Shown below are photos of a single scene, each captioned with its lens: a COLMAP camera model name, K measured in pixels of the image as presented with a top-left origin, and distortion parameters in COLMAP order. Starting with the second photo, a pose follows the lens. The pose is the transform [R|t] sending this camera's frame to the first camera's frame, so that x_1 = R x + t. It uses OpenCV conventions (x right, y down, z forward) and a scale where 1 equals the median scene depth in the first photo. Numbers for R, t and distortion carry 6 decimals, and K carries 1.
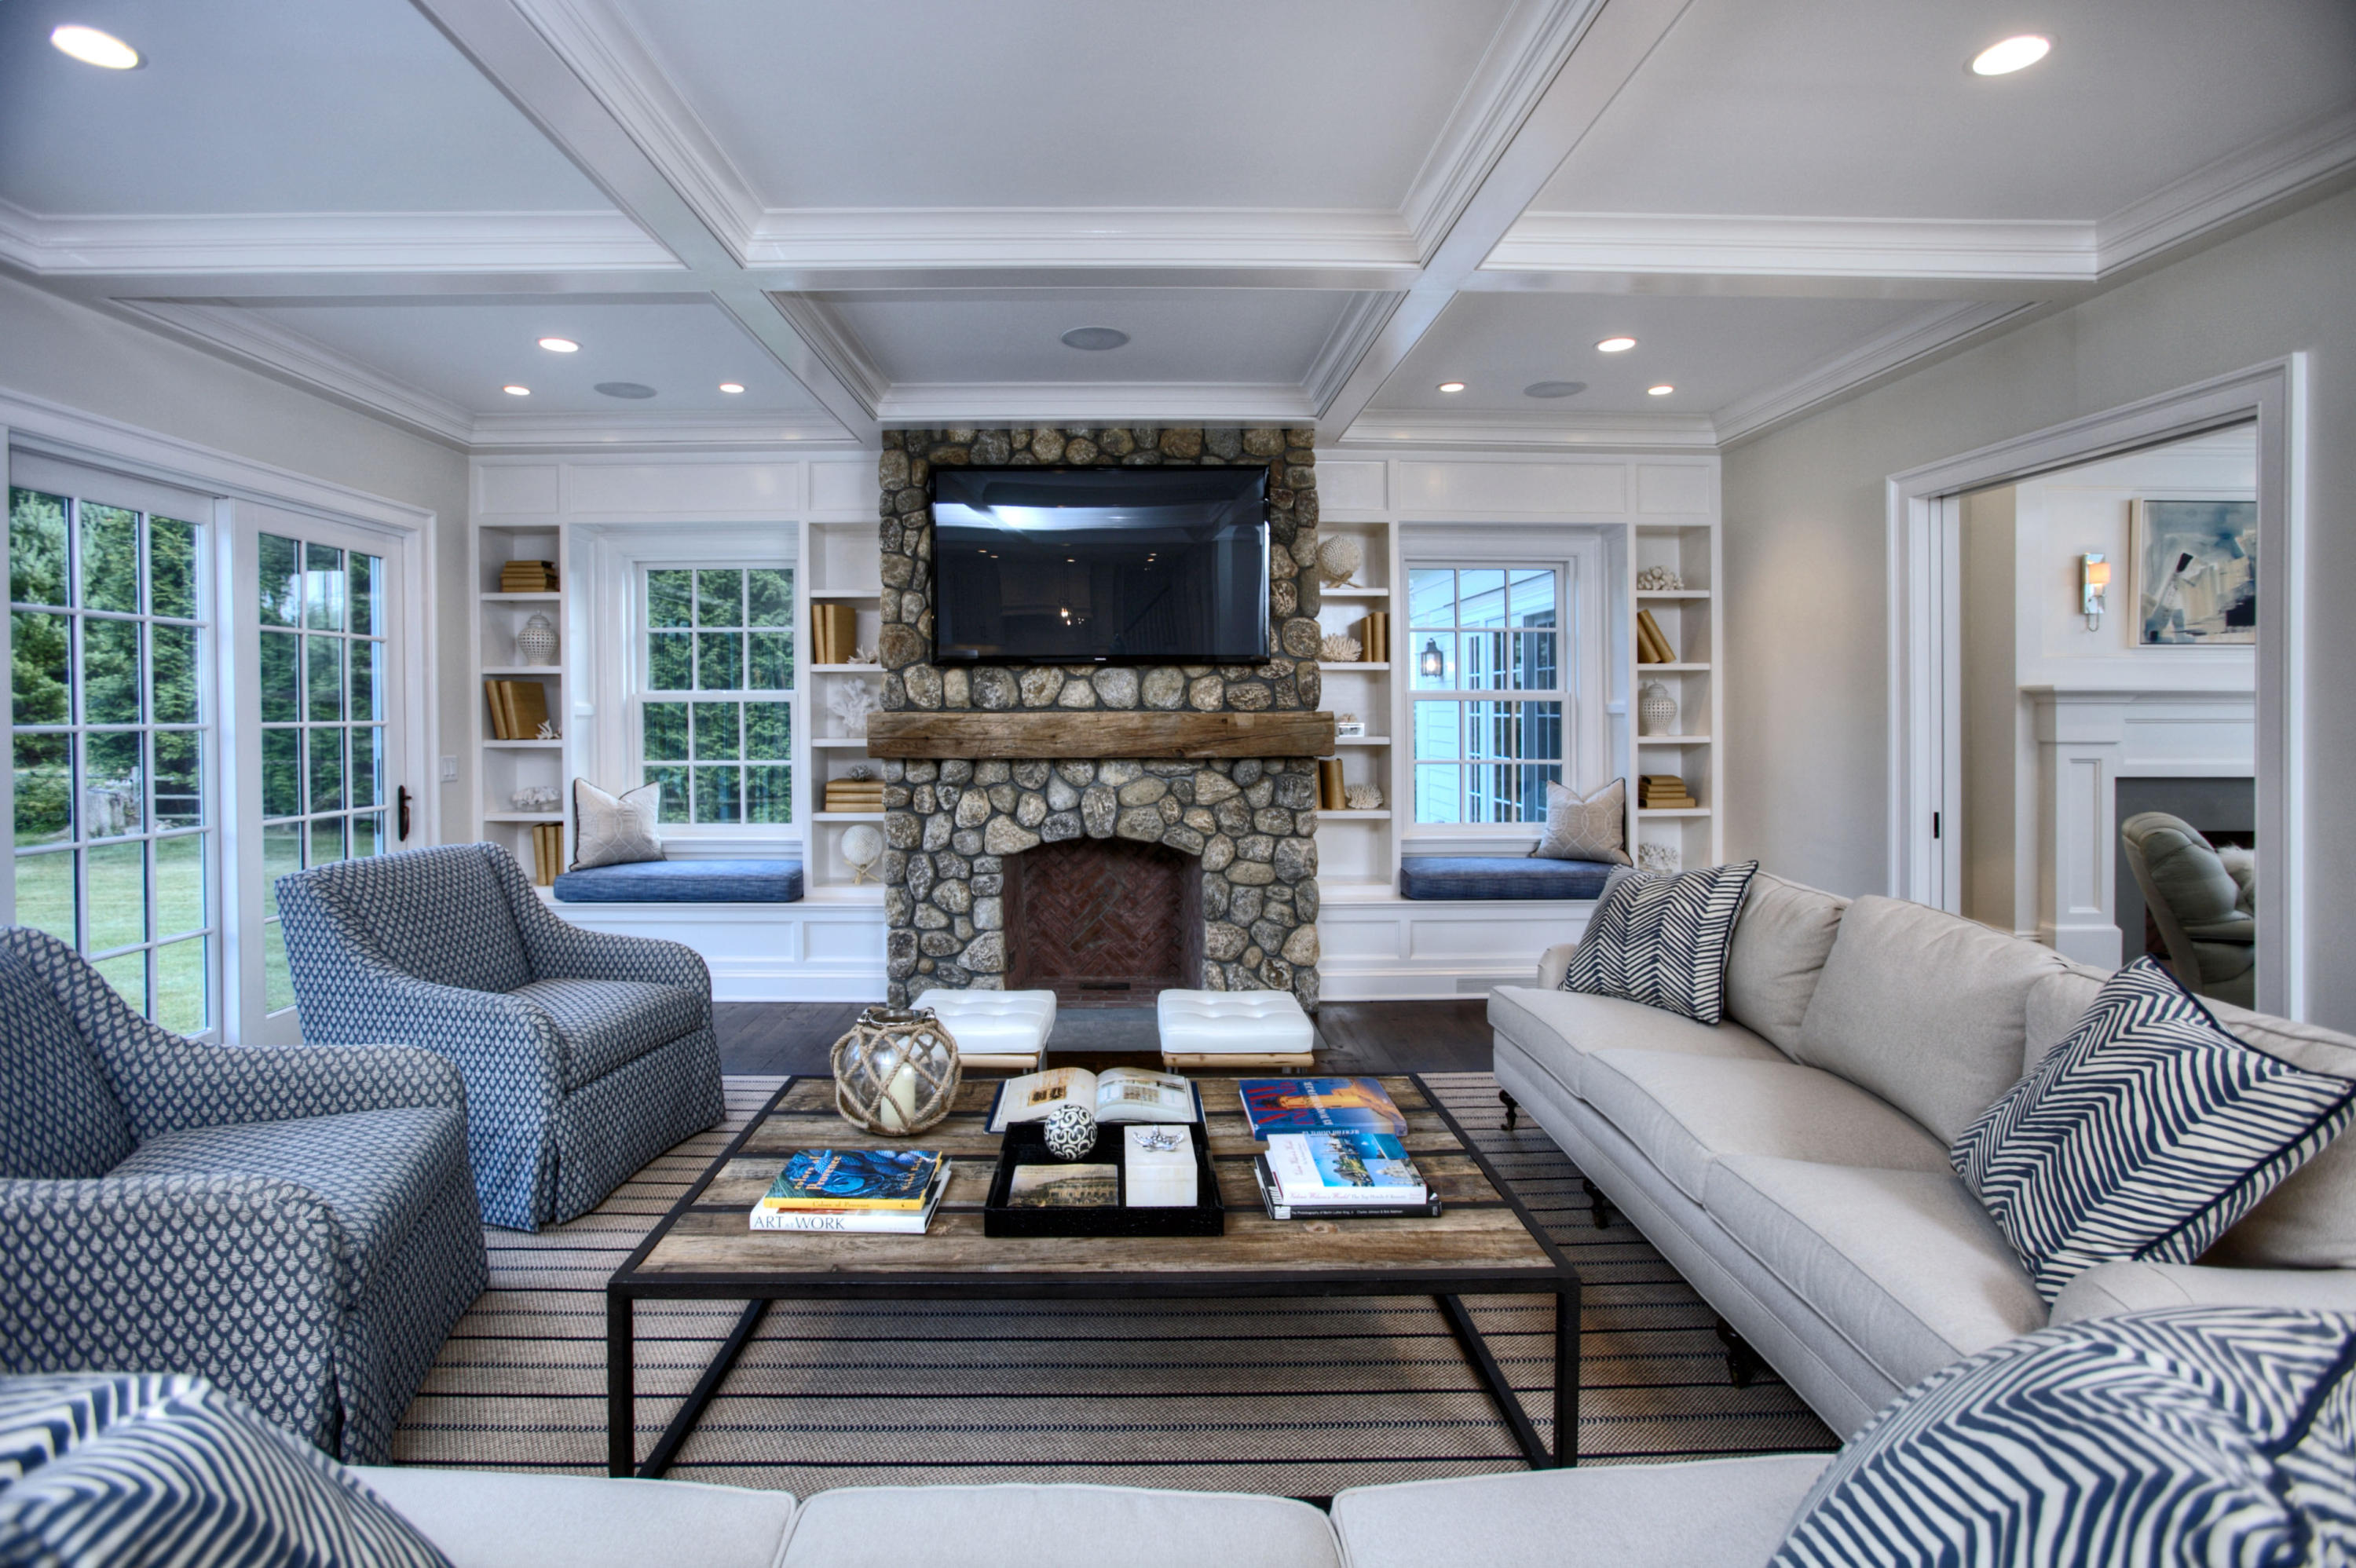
lens RADIAL K [[1063.6, 0, 1124.3], [0, 1063.6, 727.1], [0, 0, 1]] dist [-0.020610, 0.002445]
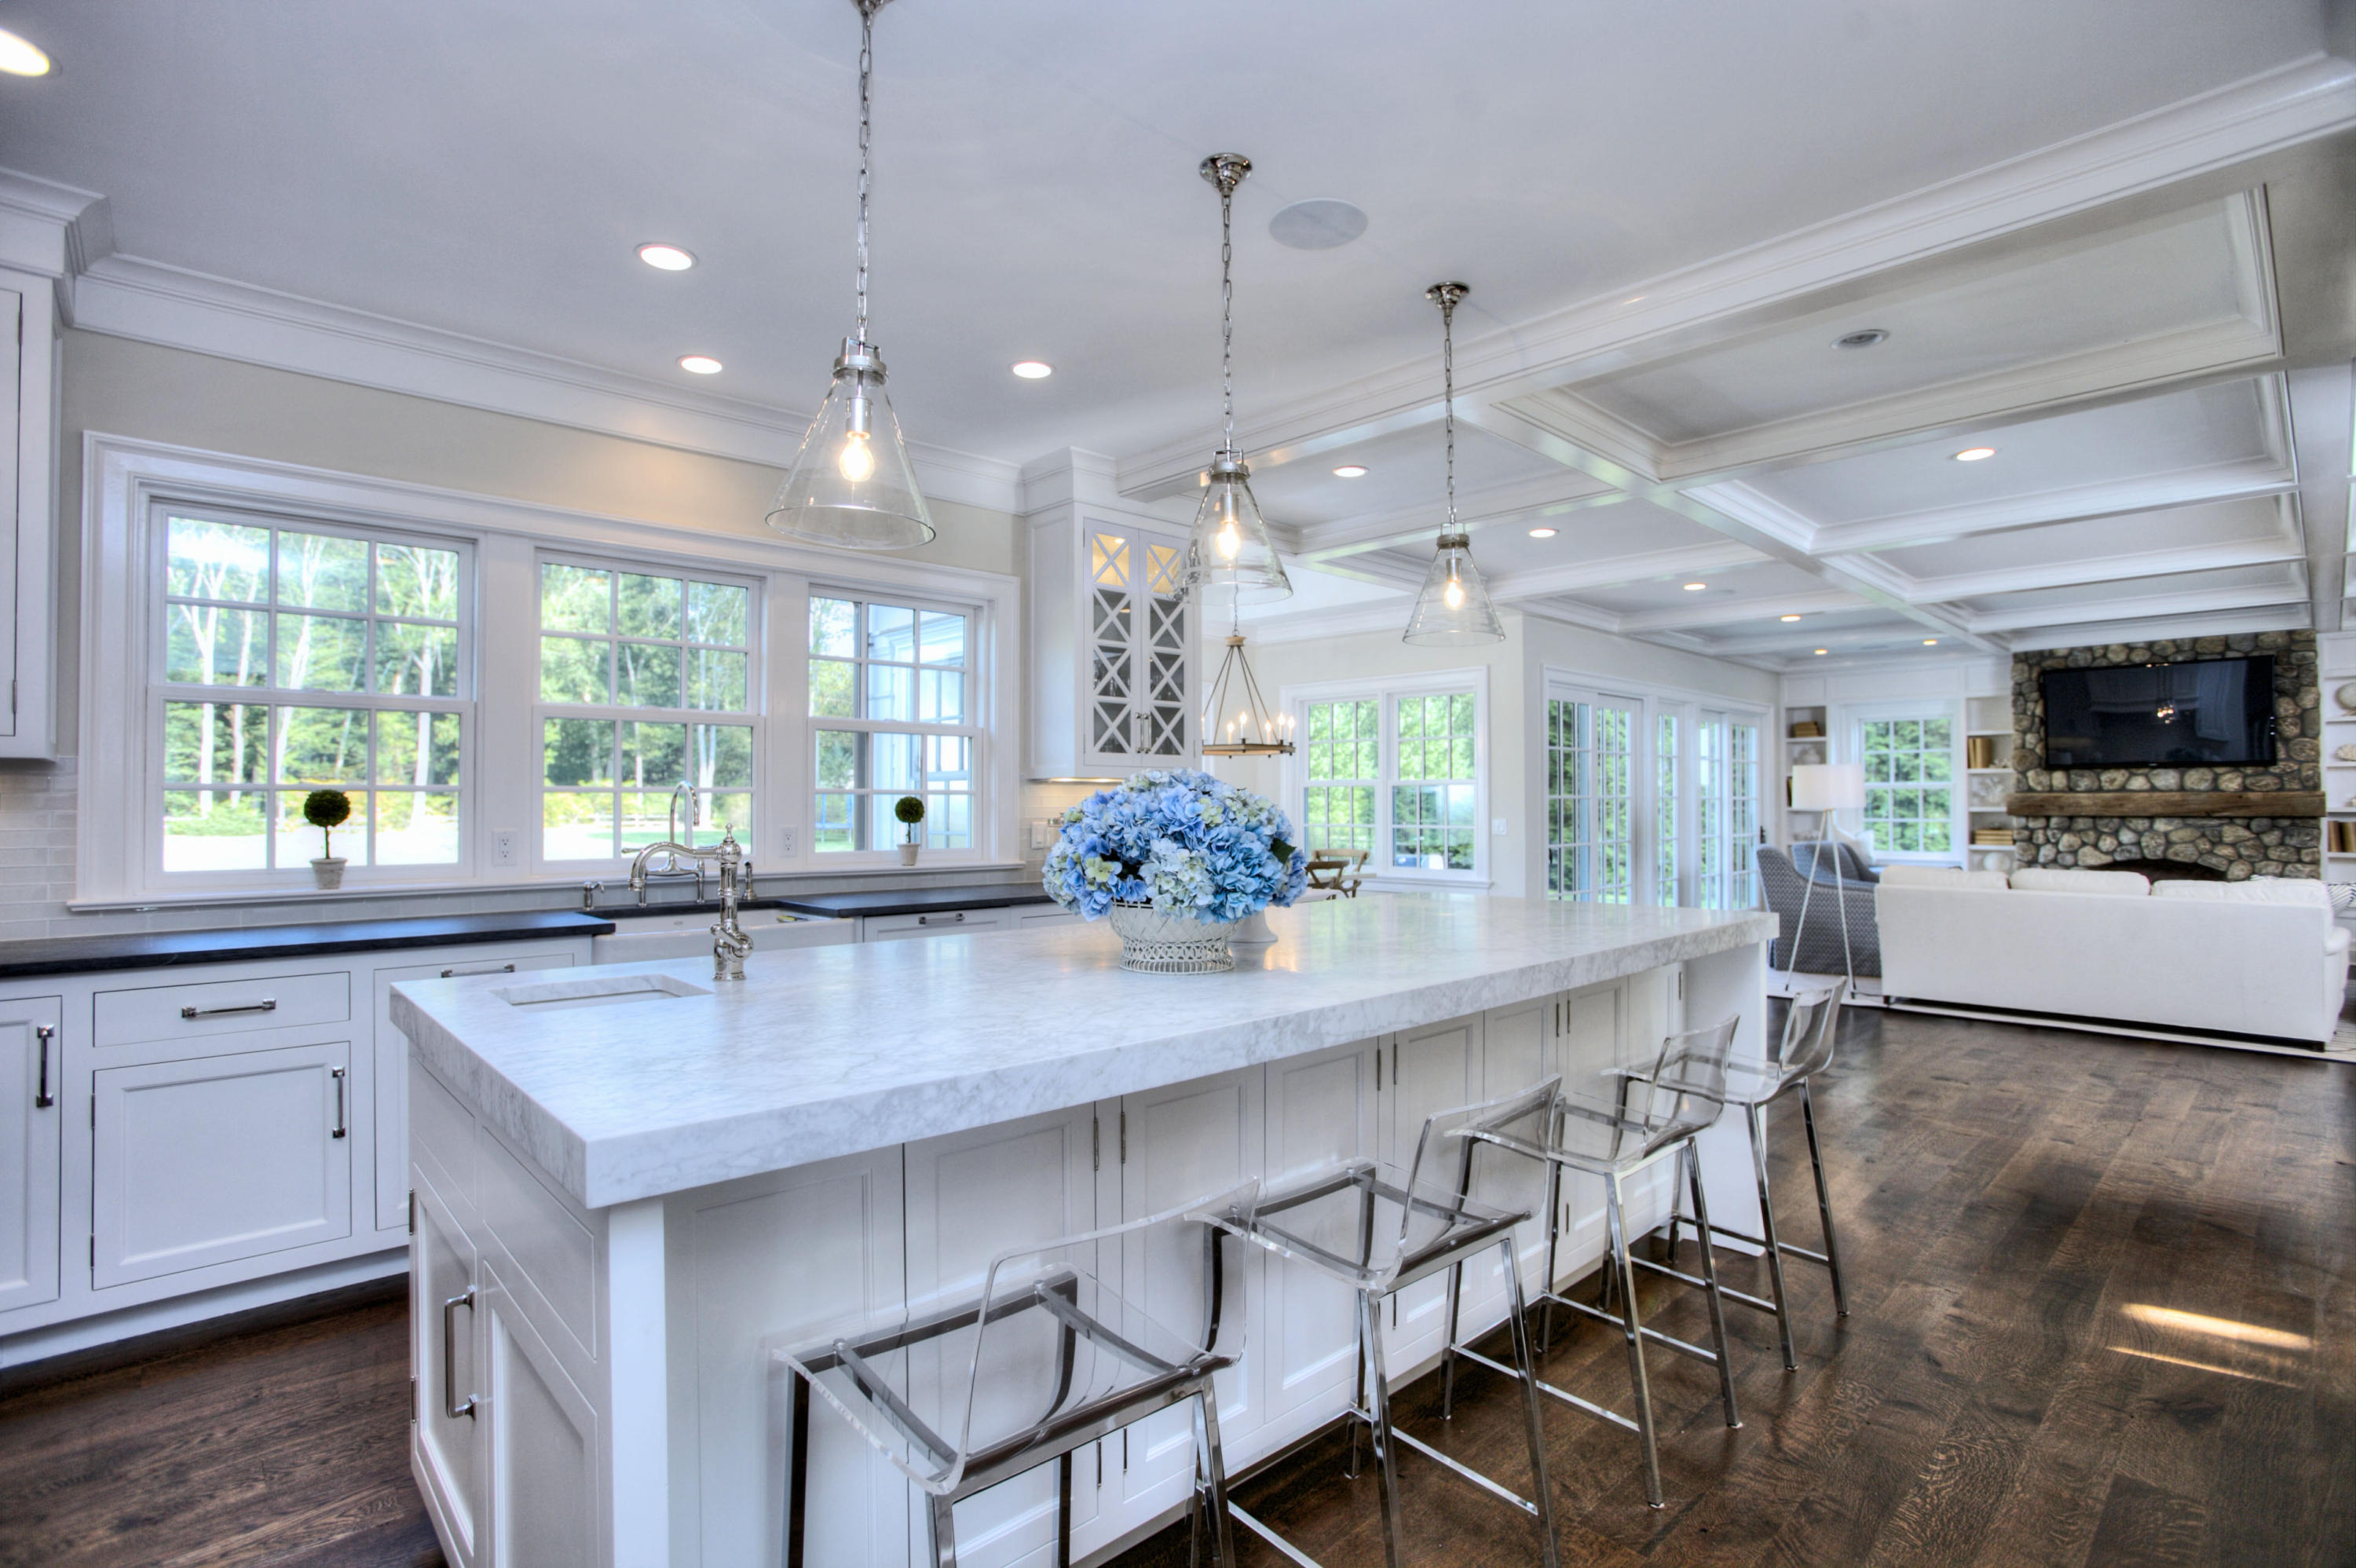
lens RADIAL K [[1131.7, 0, 1194.3], [0, 1131.7, 787.7], [0, 0, 1]] dist [-0.005487, 0.001198]
pose [[0.695349, -0.006462, -0.718643, 0.232093], [-0.015479, 0.999593, -0.023965, 0.052039], [0.718505, 0.027788, 0.694966, -1.615465]]
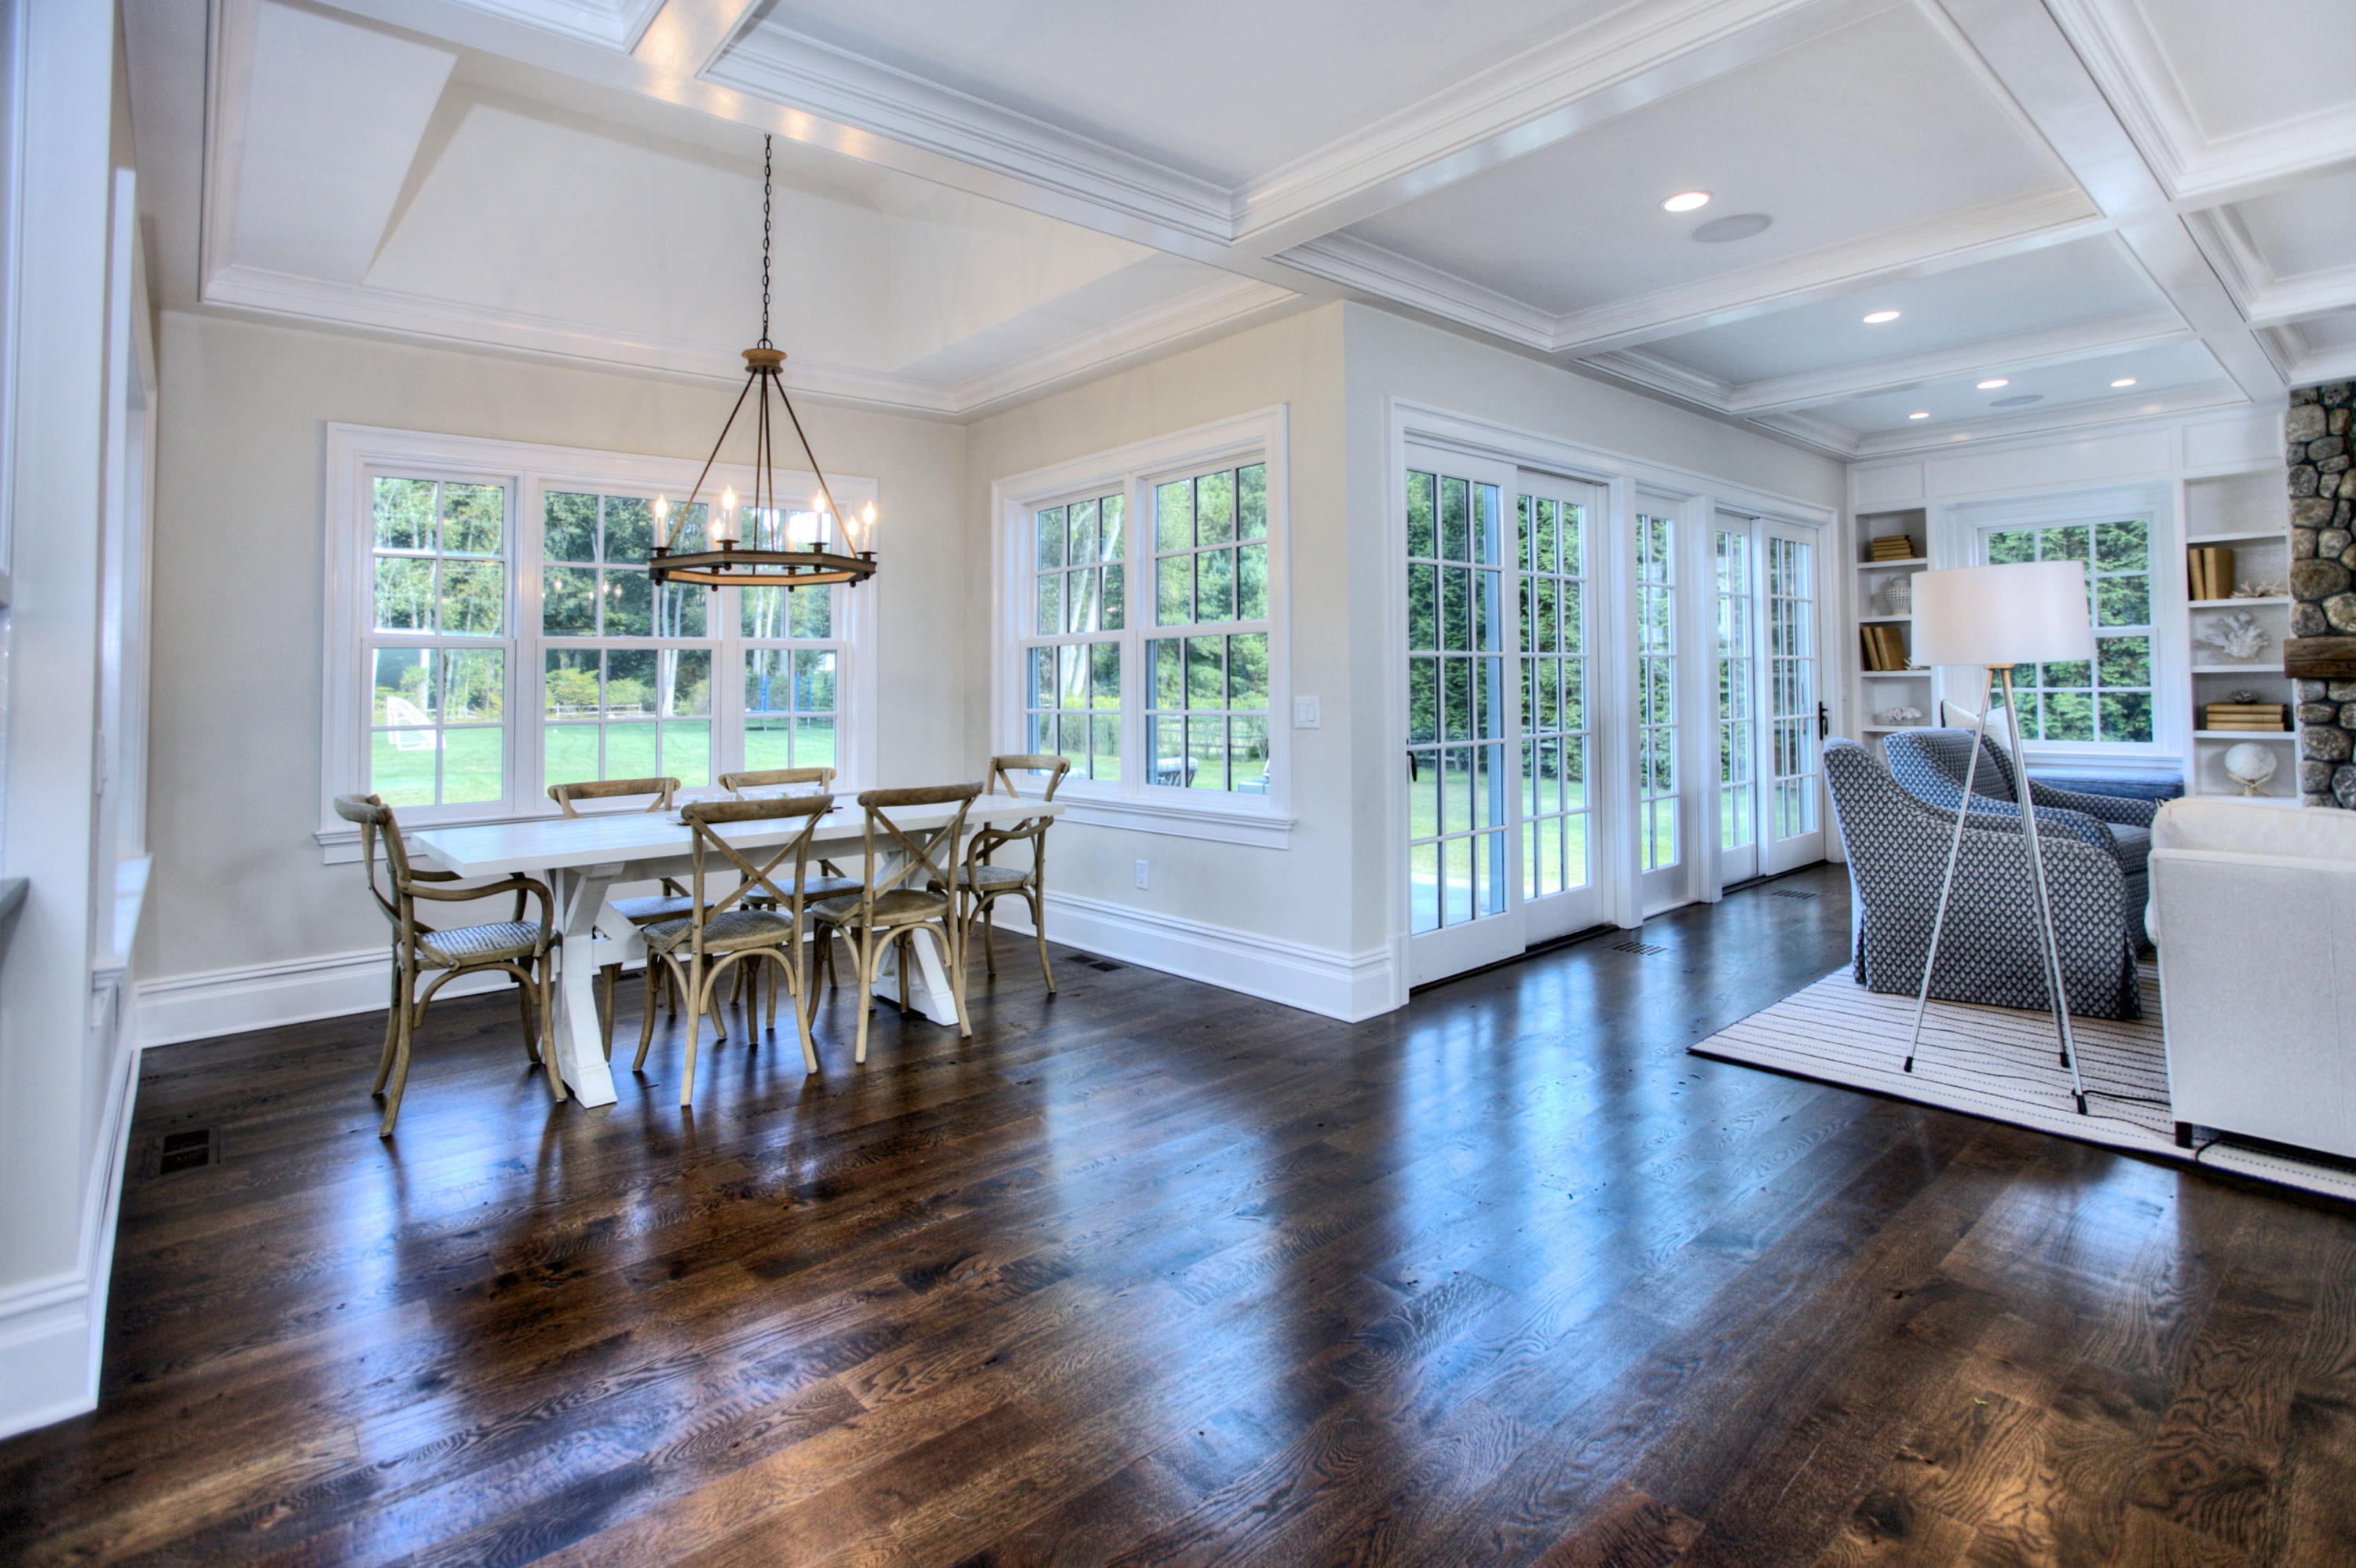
lens RADIAL K [[1129.6, 0, 1138.0], [0, 1129.6, 666.1], [0, 0, 1]] dist [0.001433, 0.000879]
pose [[0.649478, -0.018968, -0.760143, -0.112720], [0.000344, 0.999696, -0.024652, 0.044813], [0.760380, 0.015749, 0.649287, -0.720137]]
